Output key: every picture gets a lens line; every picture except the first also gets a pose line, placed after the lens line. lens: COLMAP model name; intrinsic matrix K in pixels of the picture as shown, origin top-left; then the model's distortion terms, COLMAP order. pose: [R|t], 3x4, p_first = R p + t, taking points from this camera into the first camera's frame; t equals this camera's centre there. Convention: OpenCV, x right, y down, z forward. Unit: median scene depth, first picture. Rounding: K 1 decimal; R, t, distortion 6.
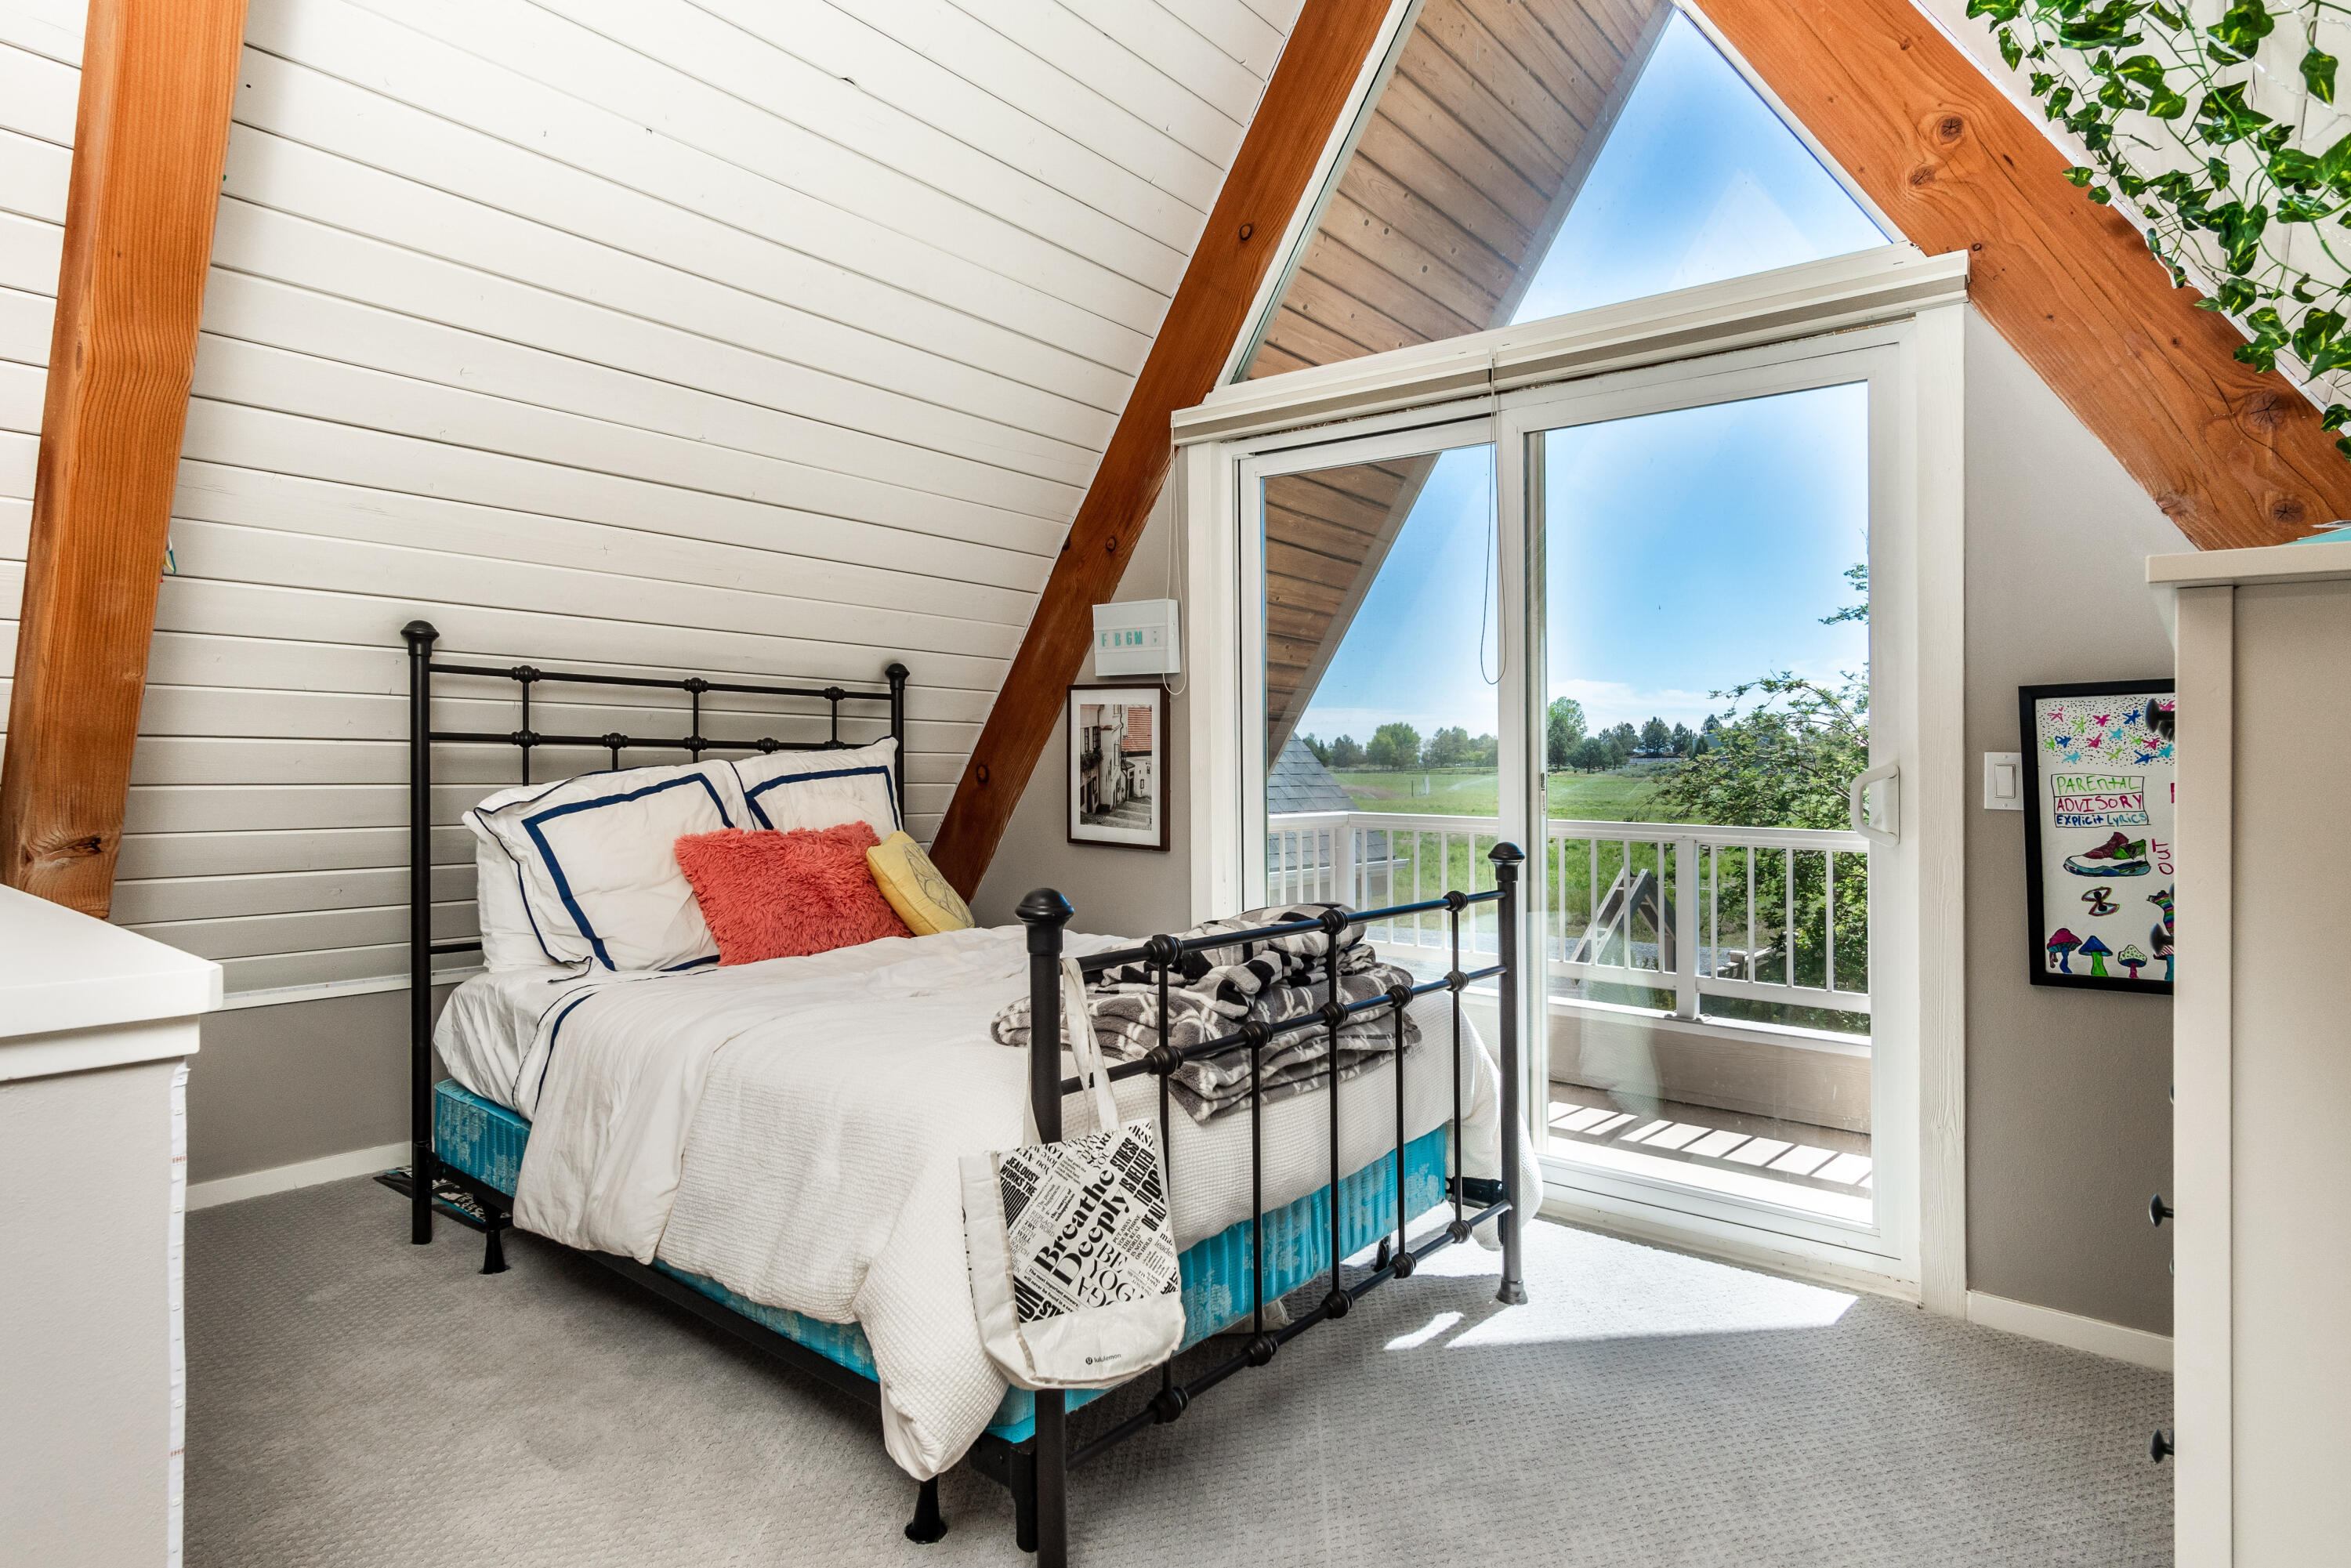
lens RADIAL K [[1260.9, 0, 1178.5], [0, 1260.9, 700.9], [0, 0, 1]] dist [-0.002746, -0.000387]
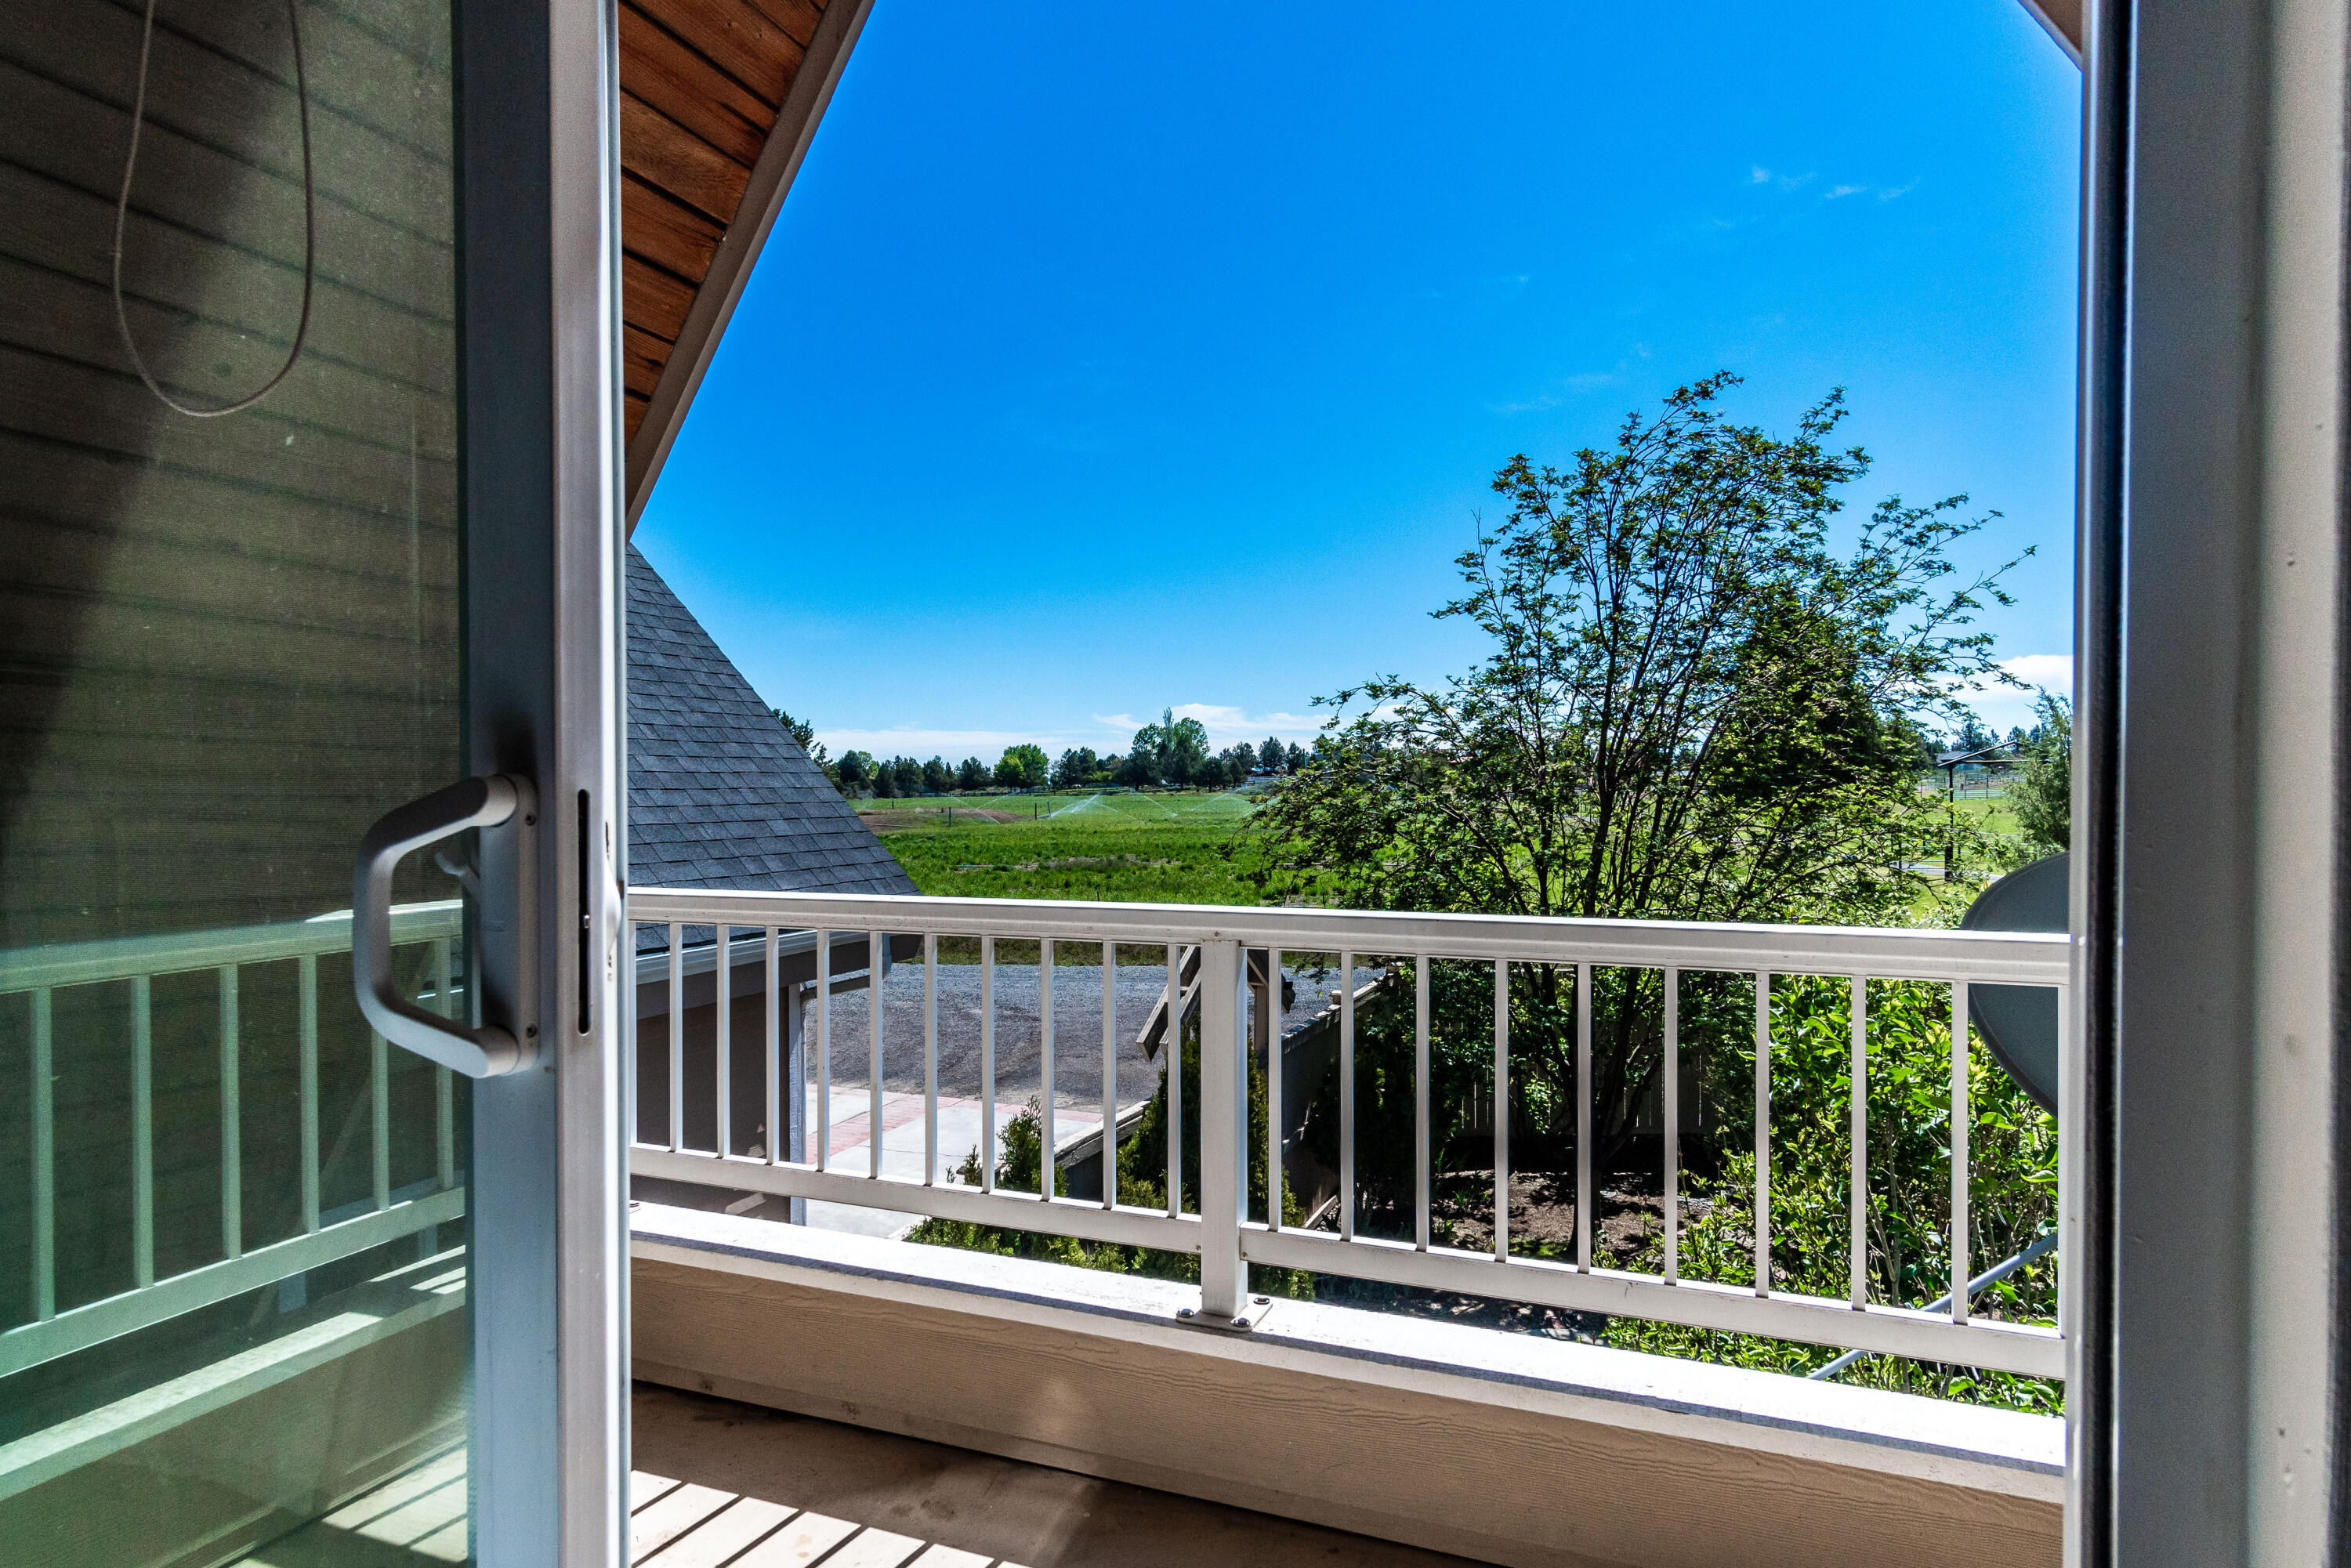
lens RADIAL K [[1260.9, 0, 1178.1], [0, 1260.9, 789.0], [0, 0, 1]] dist [-0.002746, -0.000387]
pose [[0.959282, -0.016437, 0.281971, 0.083068], [0.001742, 0.998631, 0.052286, 0.009822], [-0.282444, -0.049666, 0.957997, 0.181852]]
